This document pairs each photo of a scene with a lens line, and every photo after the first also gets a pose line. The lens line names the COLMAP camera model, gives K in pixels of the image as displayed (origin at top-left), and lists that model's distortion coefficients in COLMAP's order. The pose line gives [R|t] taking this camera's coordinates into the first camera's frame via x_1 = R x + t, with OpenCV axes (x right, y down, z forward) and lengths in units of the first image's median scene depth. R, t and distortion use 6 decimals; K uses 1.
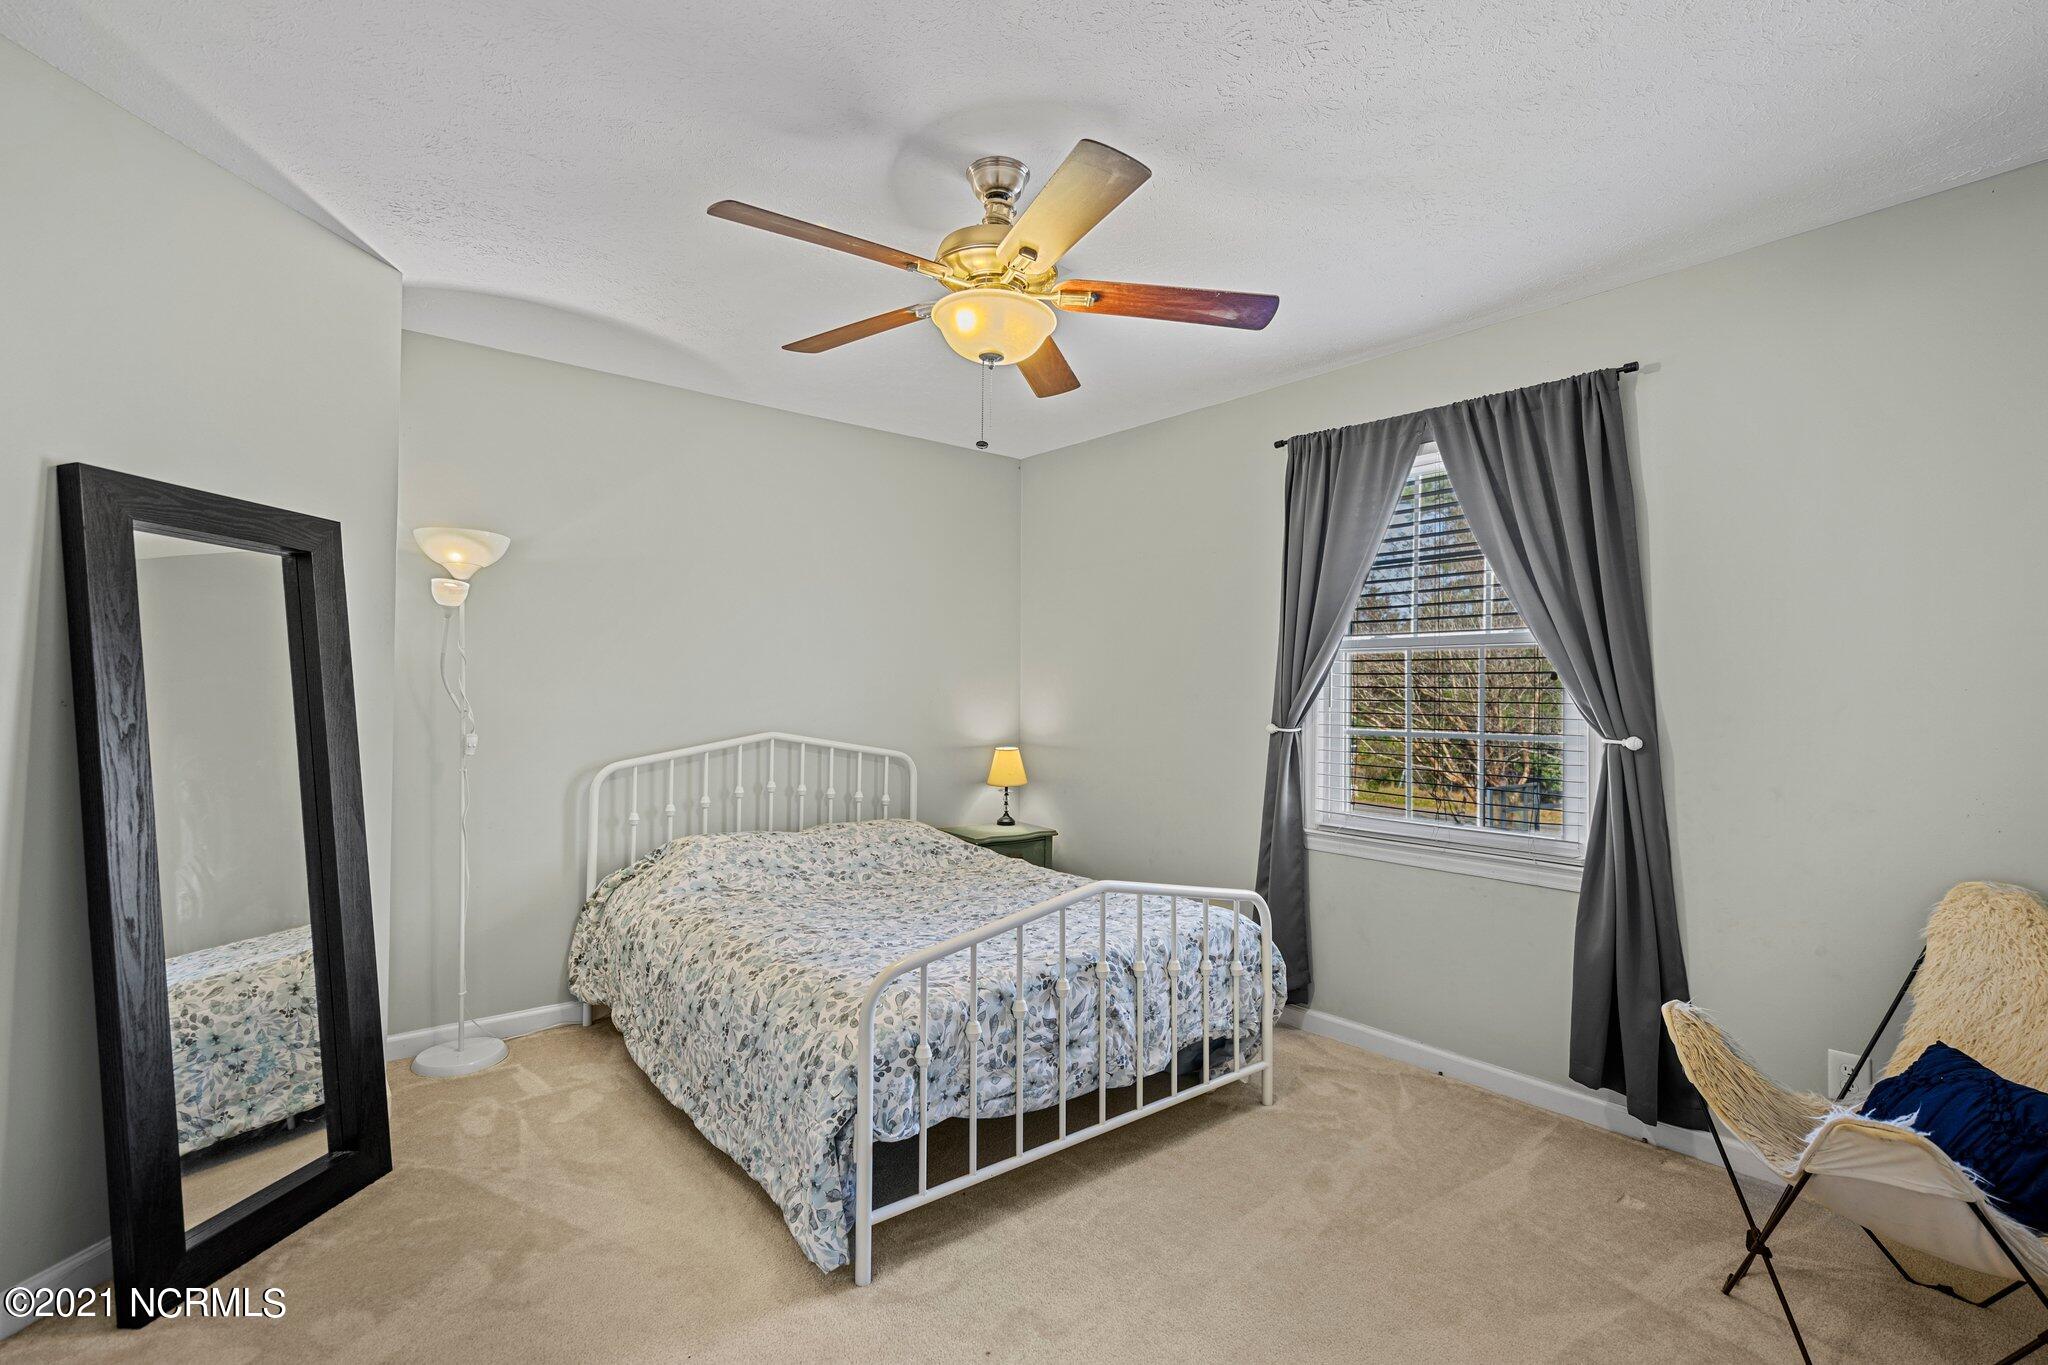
lens RADIAL K [[924.5, 0, 1016.0], [0, 924.5, 679.4], [0, 0, 1]] dist [-0.003110, 0.002048]
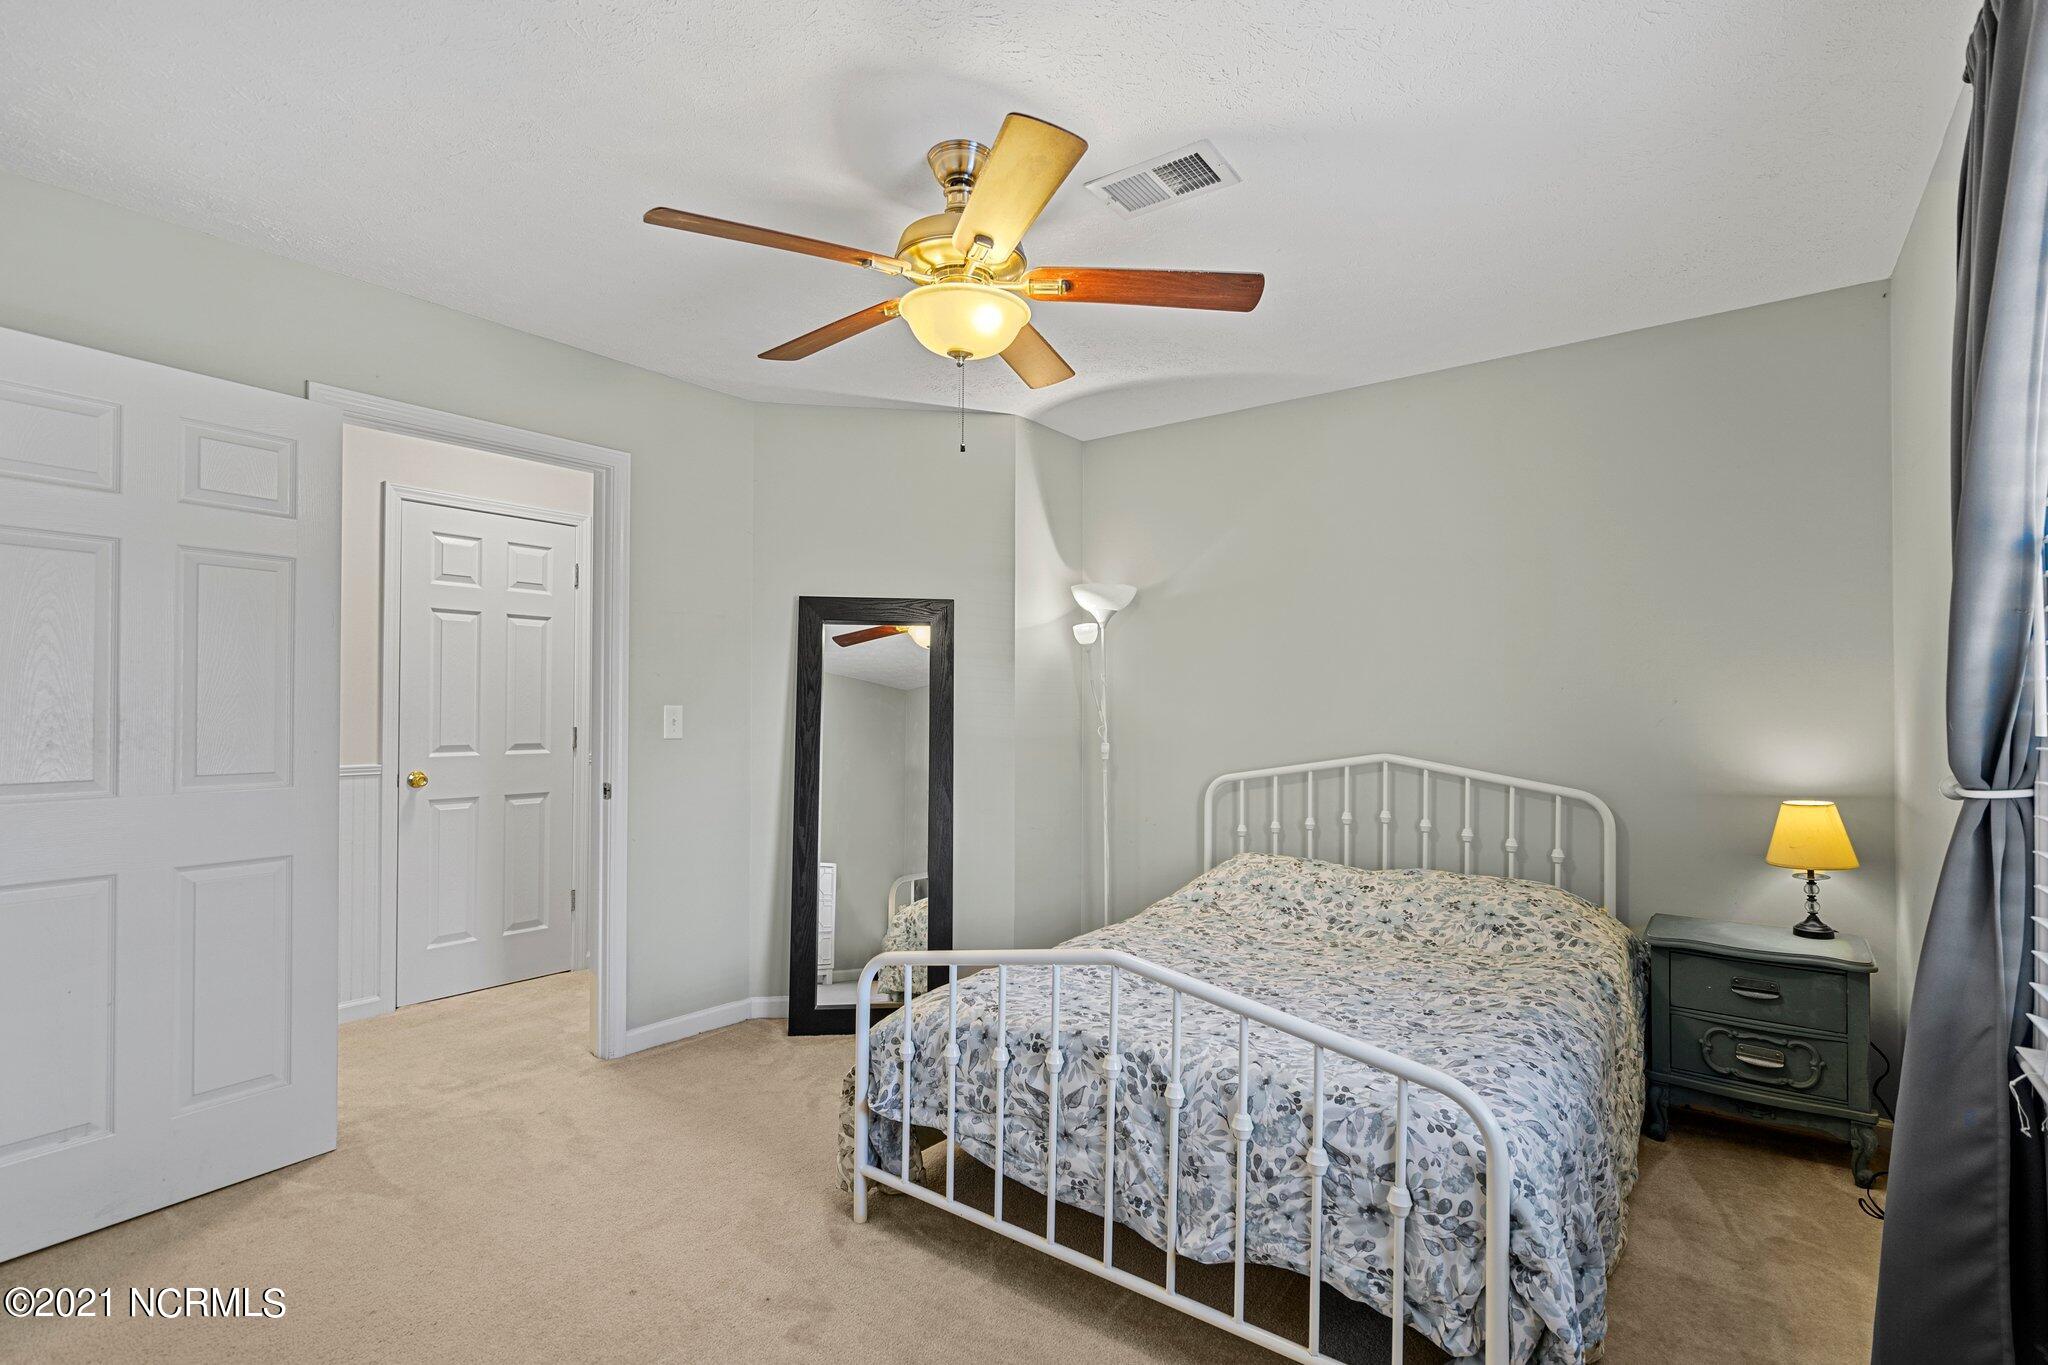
lens RADIAL K [[924.5, 0, 1016.6], [0, 924.5, 699.6], [0, 0, 1]] dist [-0.003110, 0.002048]
pose [[0.261708, -0.016488, -0.965006, 0.808740], [0.015170, 0.999801, -0.012969, 0.018981], [0.965028, -0.011245, 0.261906, 0.720001]]
